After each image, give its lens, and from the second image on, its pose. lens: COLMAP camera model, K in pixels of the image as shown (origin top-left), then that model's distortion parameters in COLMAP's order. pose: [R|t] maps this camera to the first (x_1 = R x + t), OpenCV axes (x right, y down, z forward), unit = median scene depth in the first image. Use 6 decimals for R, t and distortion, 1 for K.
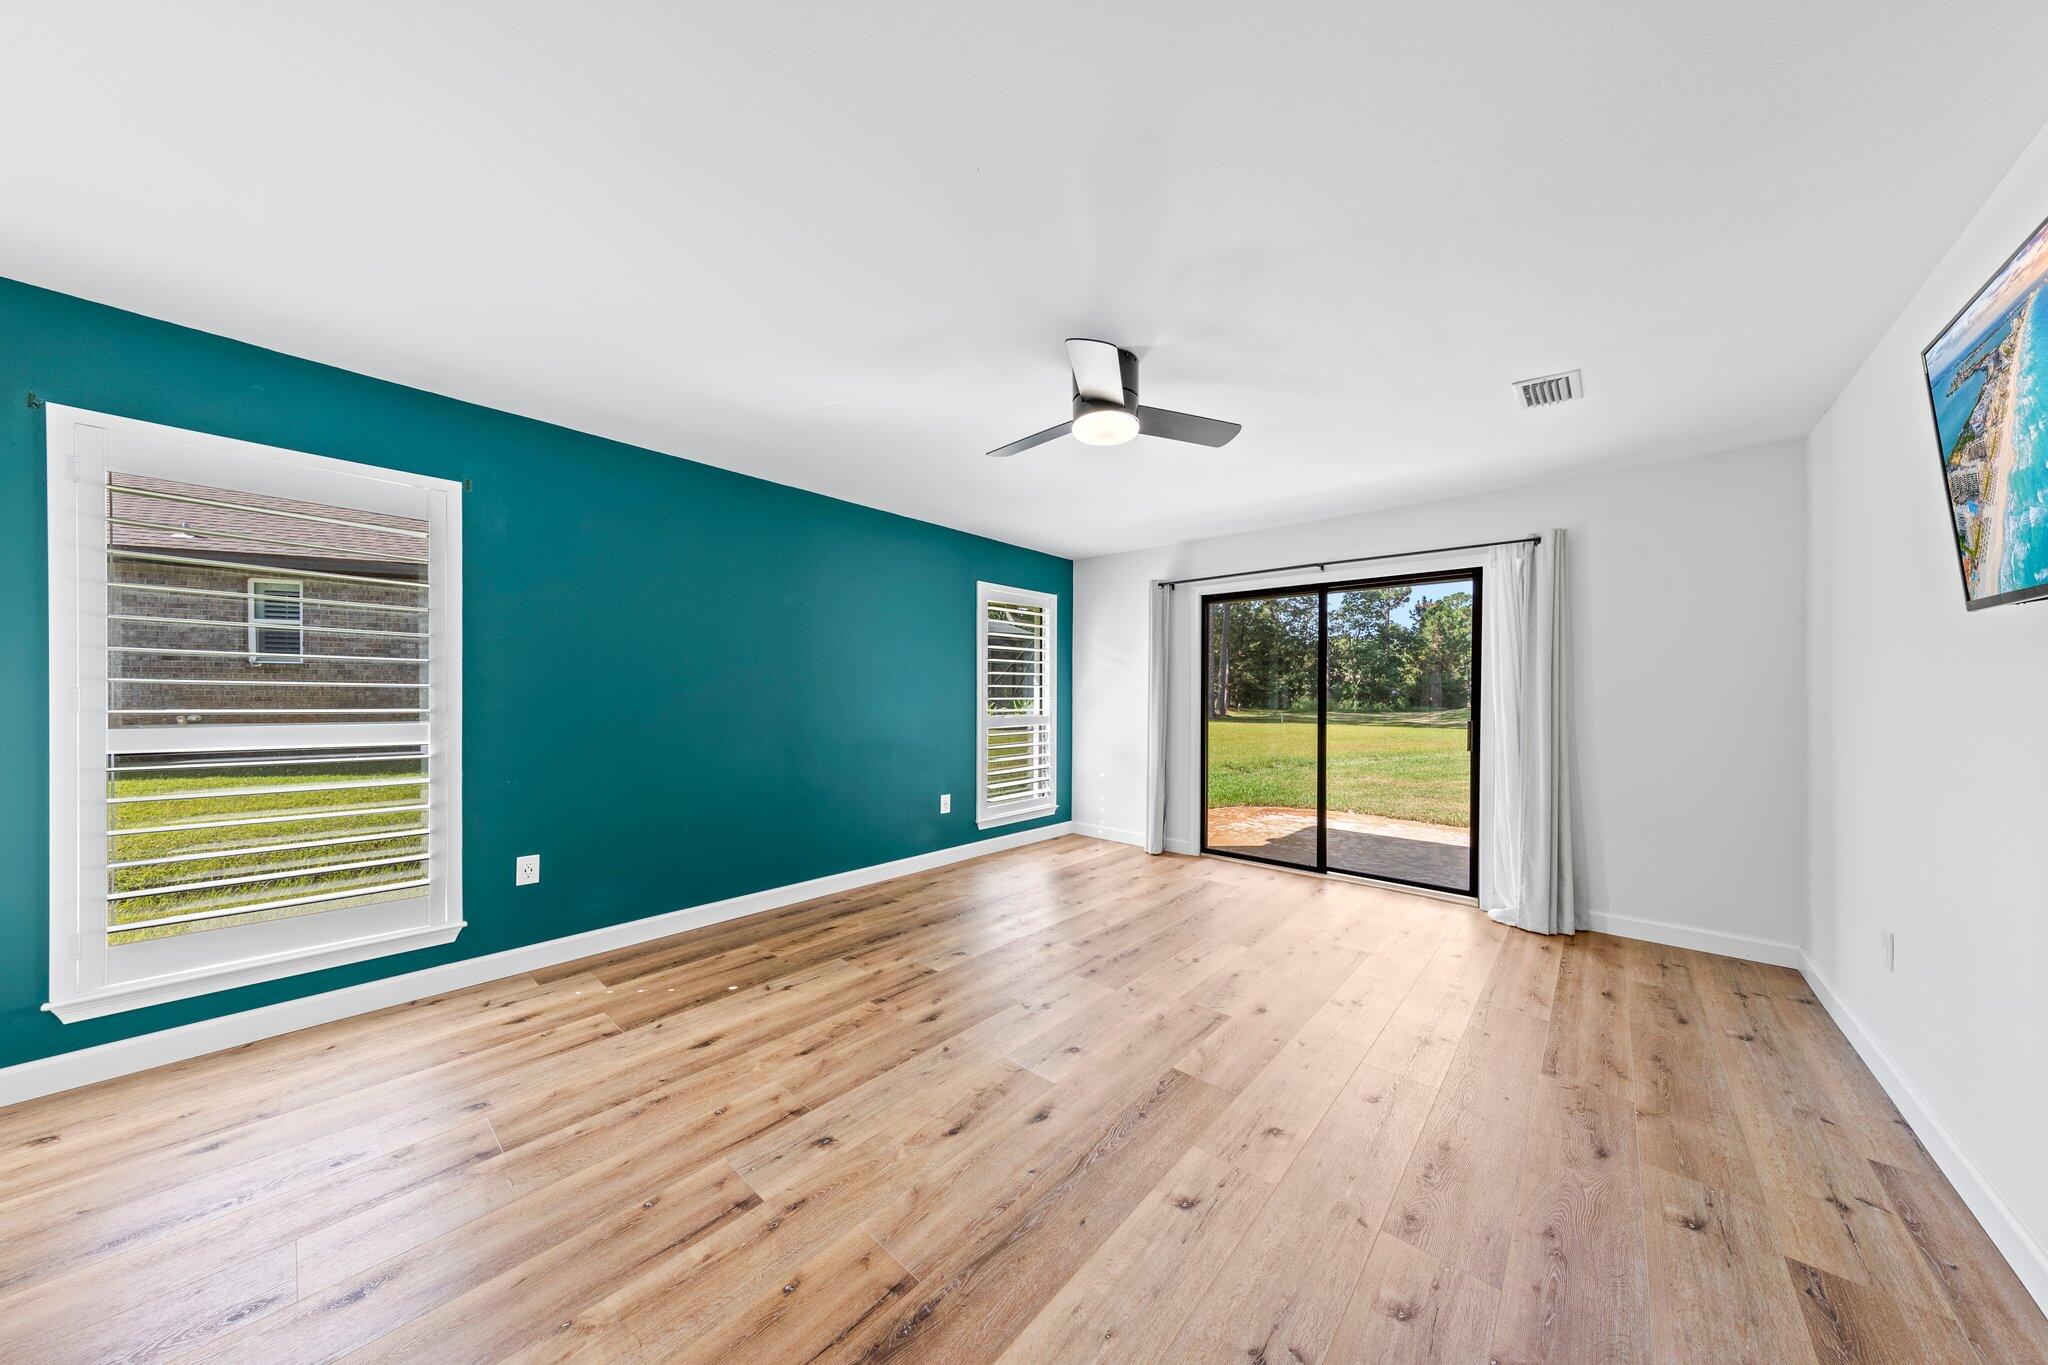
lens RADIAL K [[637.8, 0, 1024.0], [0, 637.8, 682.5], [0, 0, 1]] dist [0.007716, -0.001008]
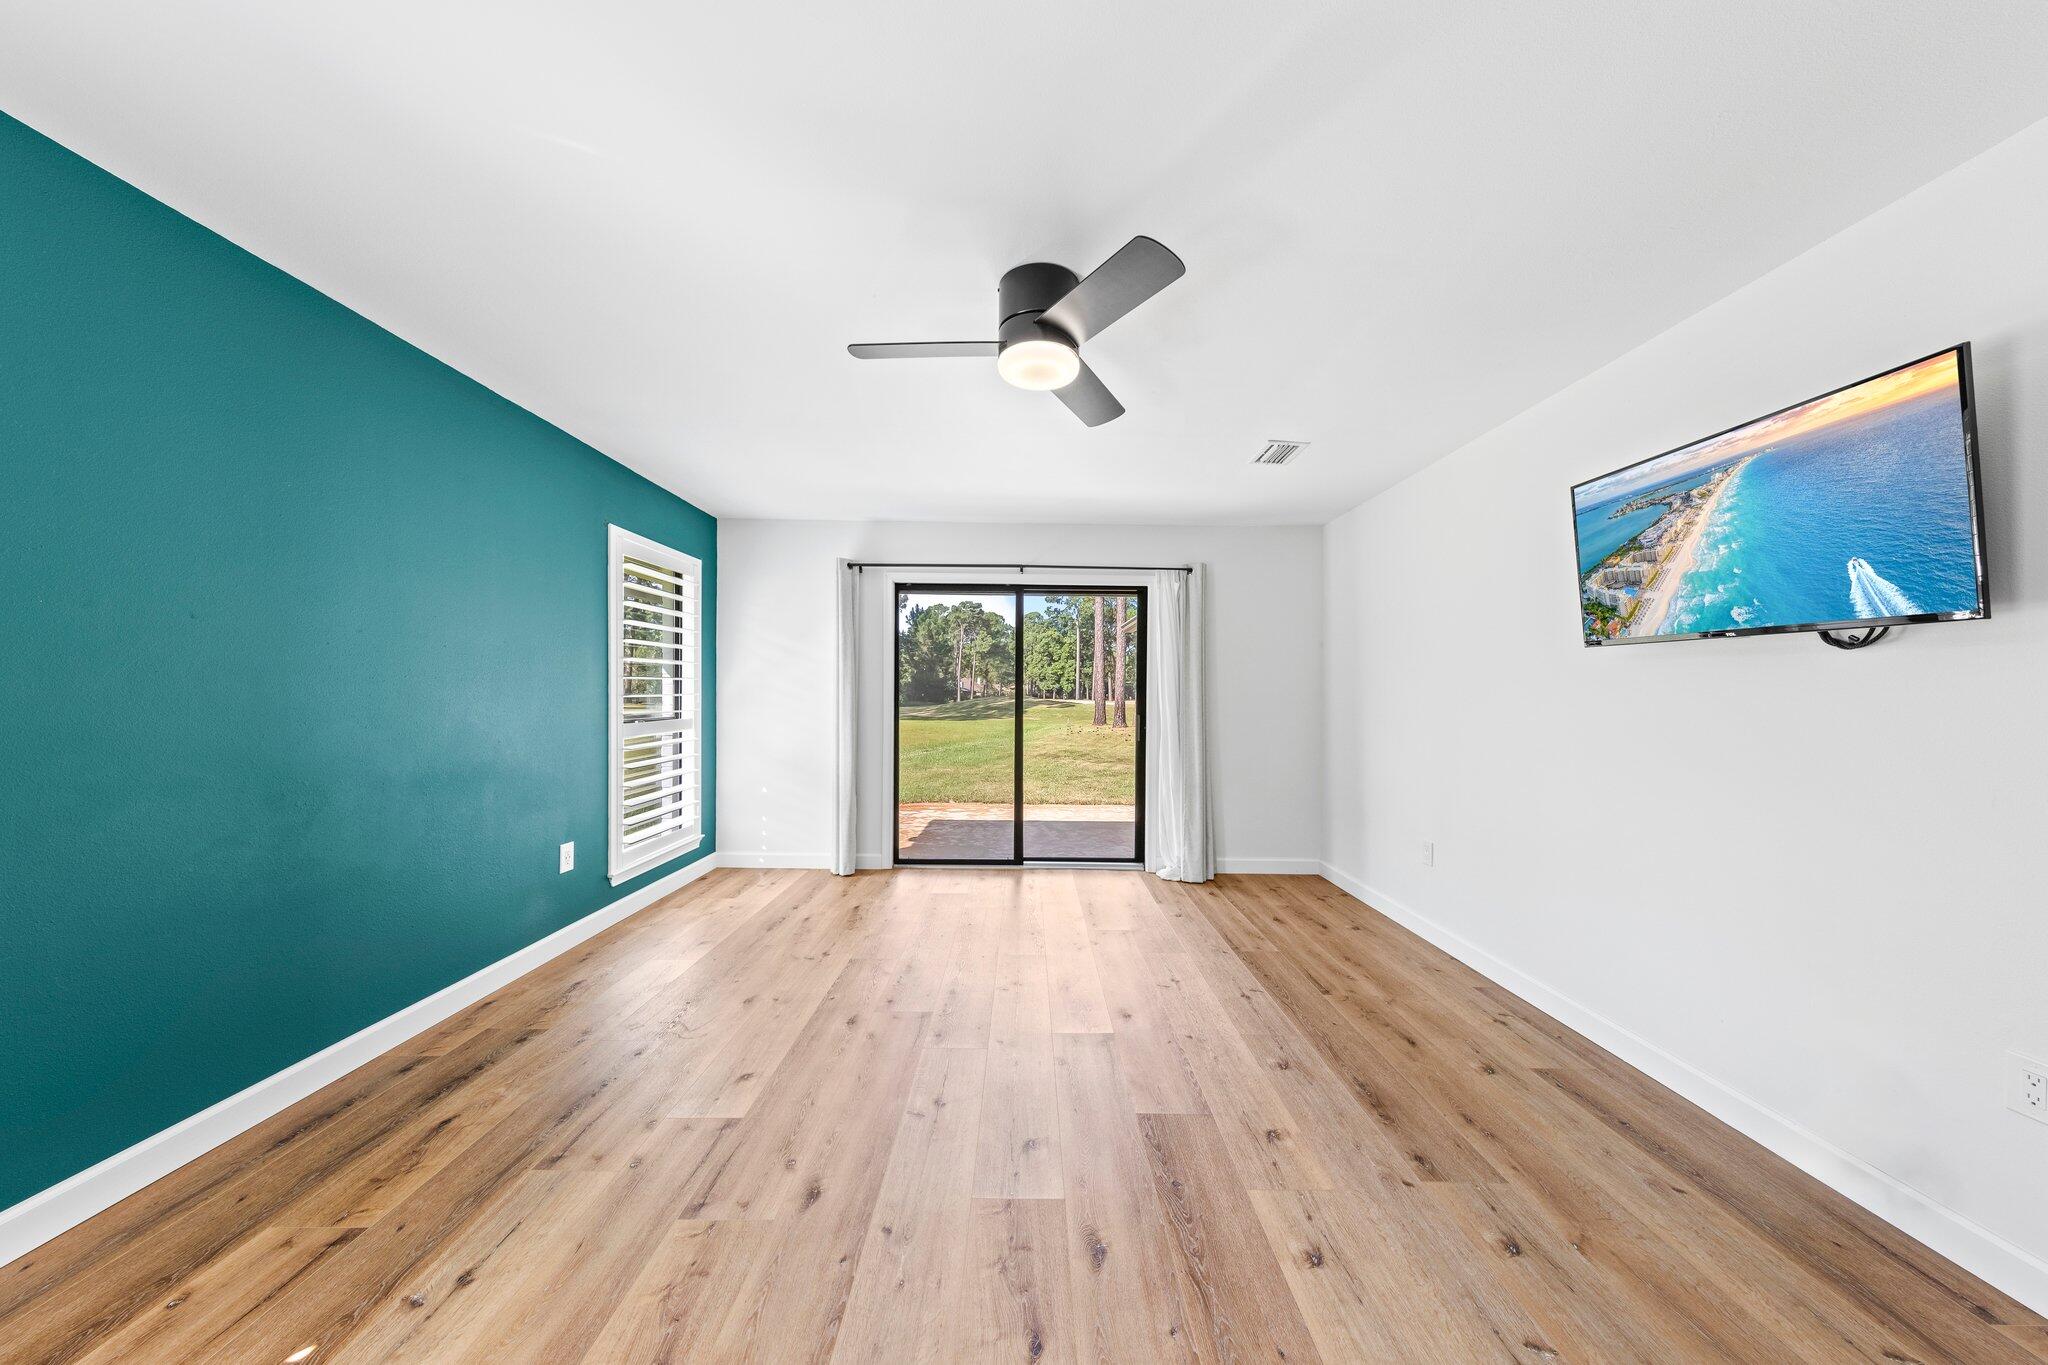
lens RADIAL K [[656.2, 0, 1024.0], [0, 656.2, 682.5], [0, 0, 1]] dist [0.005112, -0.000284]
pose [[0.751901, 0.013204, 0.659143, -0.343878], [-0.018435, 0.999830, 0.001000, 0.003354], [-0.659018, -0.012904, 0.752017, 0.293926]]
